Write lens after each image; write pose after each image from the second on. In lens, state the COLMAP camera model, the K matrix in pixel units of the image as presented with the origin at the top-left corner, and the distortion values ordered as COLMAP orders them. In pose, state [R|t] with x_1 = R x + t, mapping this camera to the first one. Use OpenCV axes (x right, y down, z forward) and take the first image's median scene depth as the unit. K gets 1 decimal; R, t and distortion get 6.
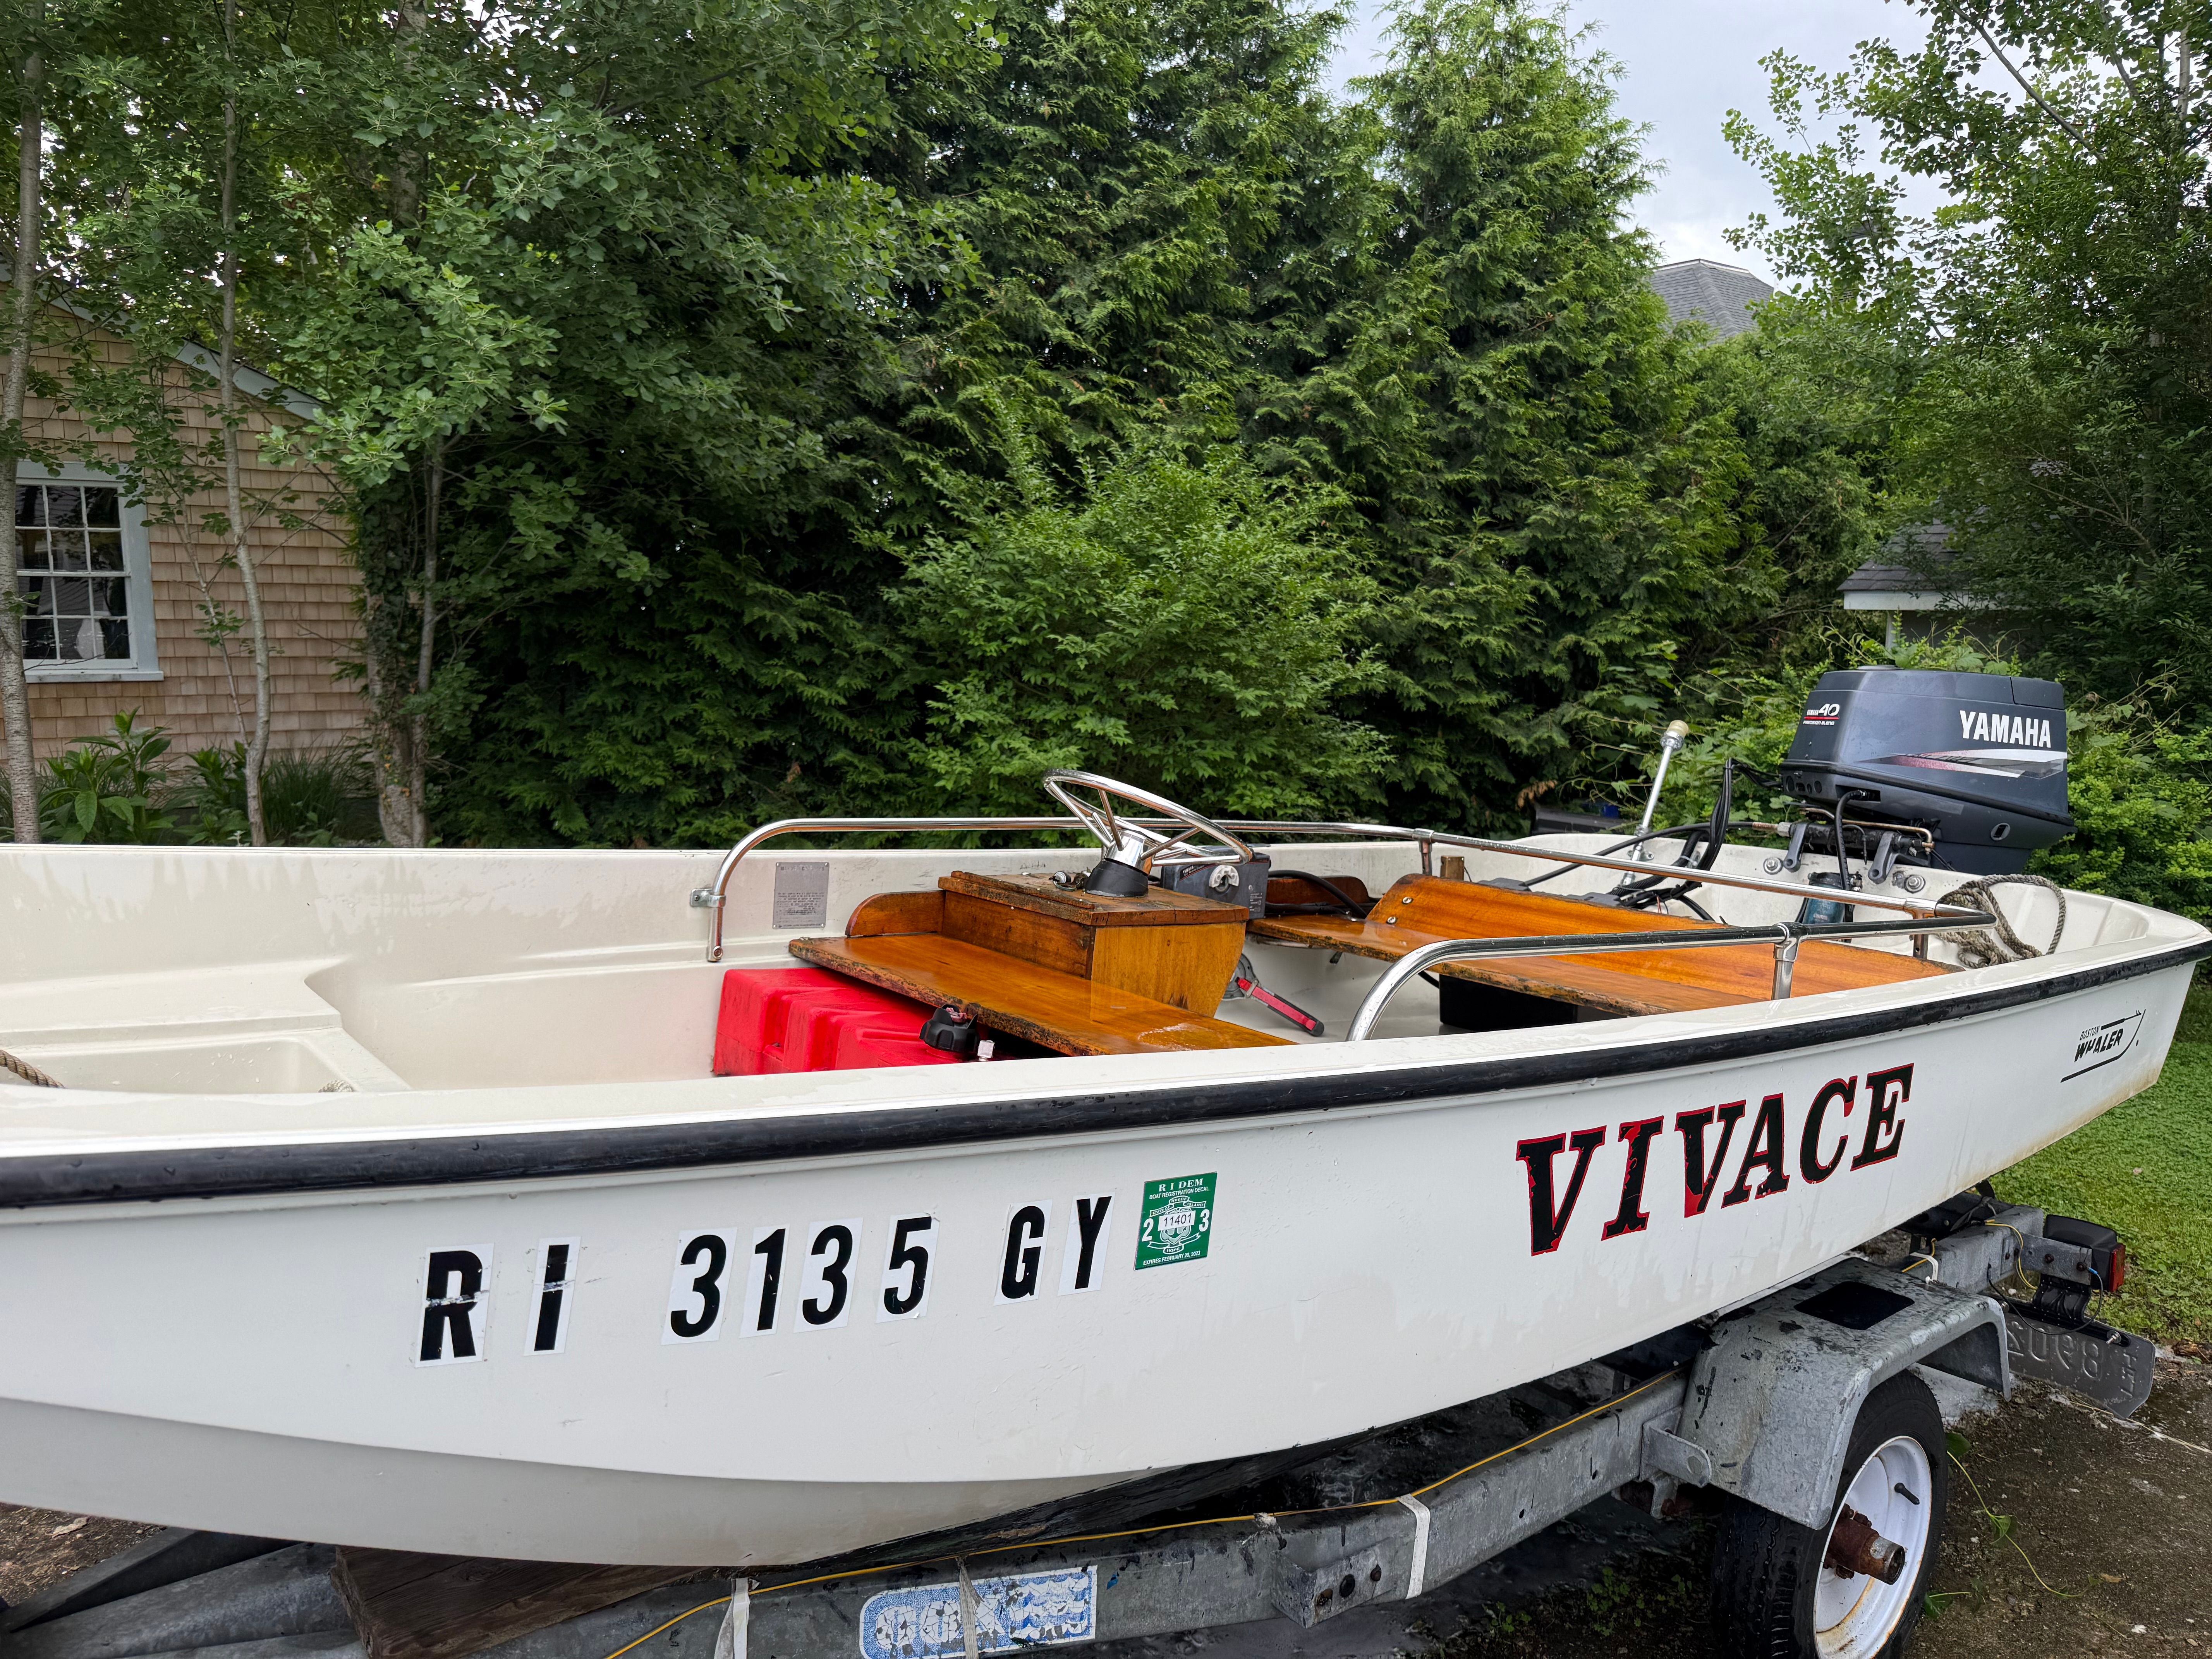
lens RADIAL K [[1594.0, 0, 1074.2], [0, 1594.0, 825.7], [0, 0, 1]] dist [-0.002981, 0.002663]
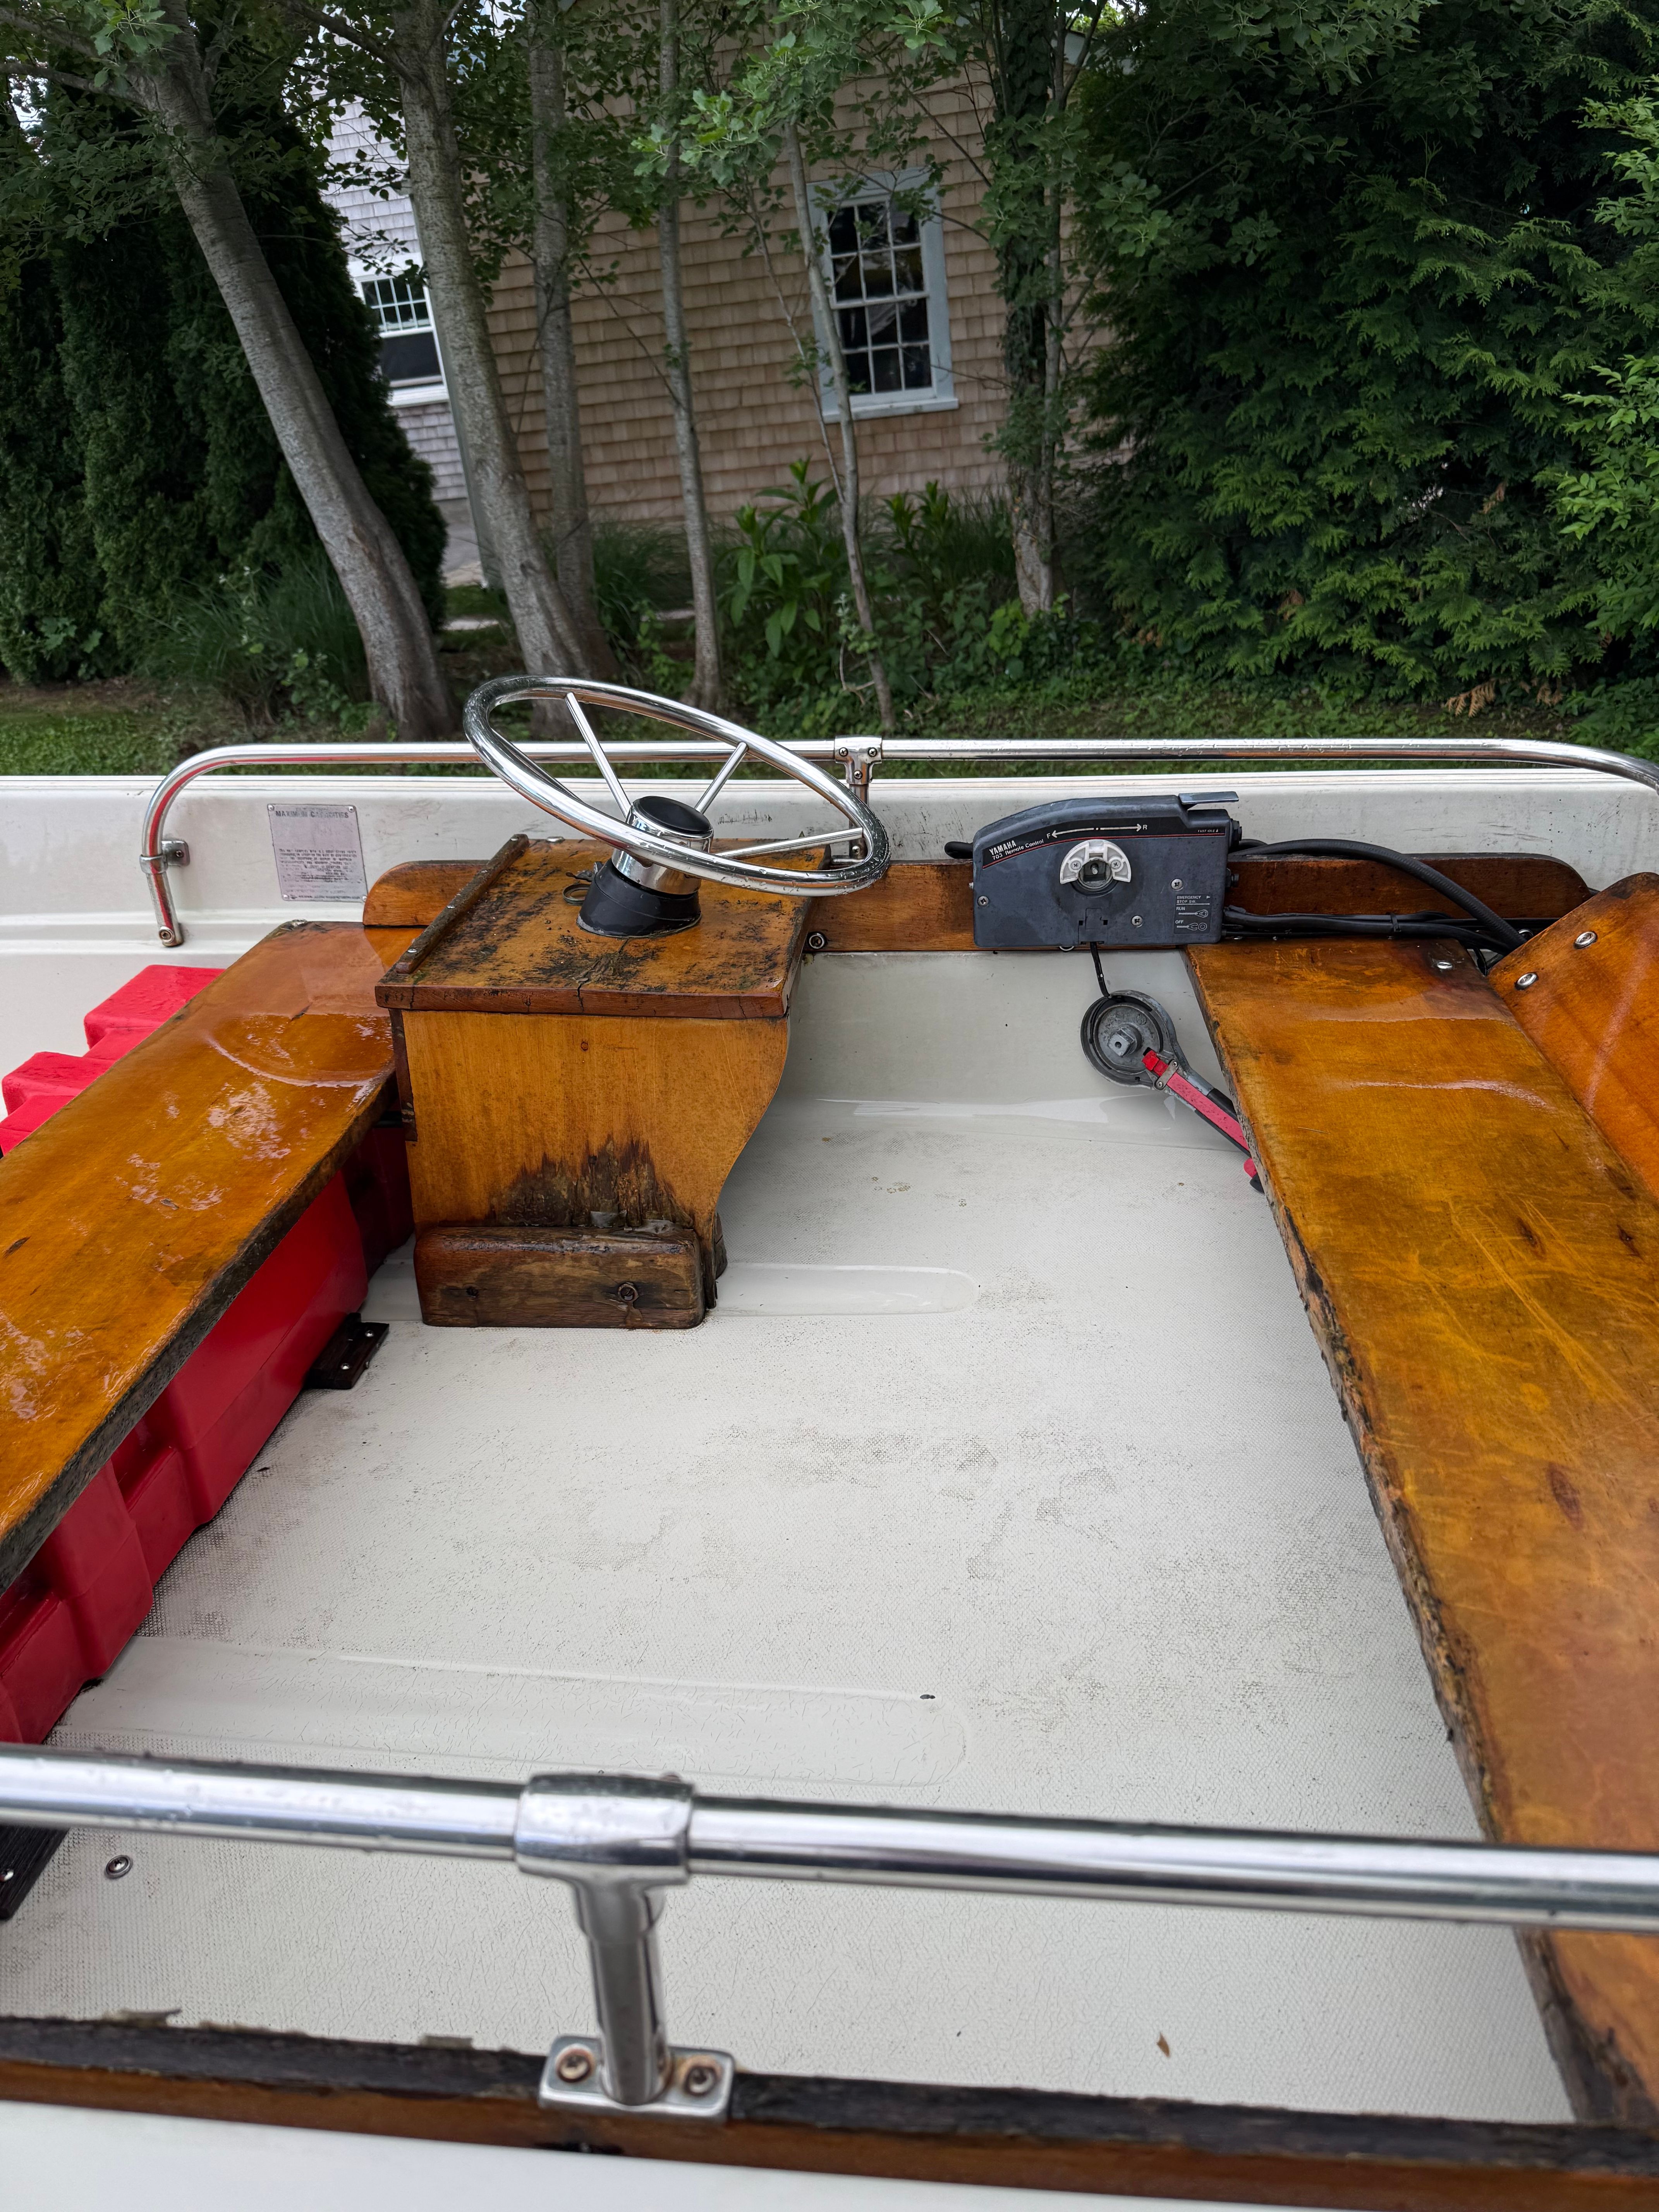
lens RADIAL K [[1514.3, 0, 829.5], [0, 1514.3, 1106.0], [0, 0, 1]] dist [0.006013, 0.002370]
pose [[0.695420, 0.243881, -0.675954, 0.162182], [0.020652, 0.933477, 0.358042, -0.030031], [0.718307, -0.262949, 0.644122, 0.257418]]
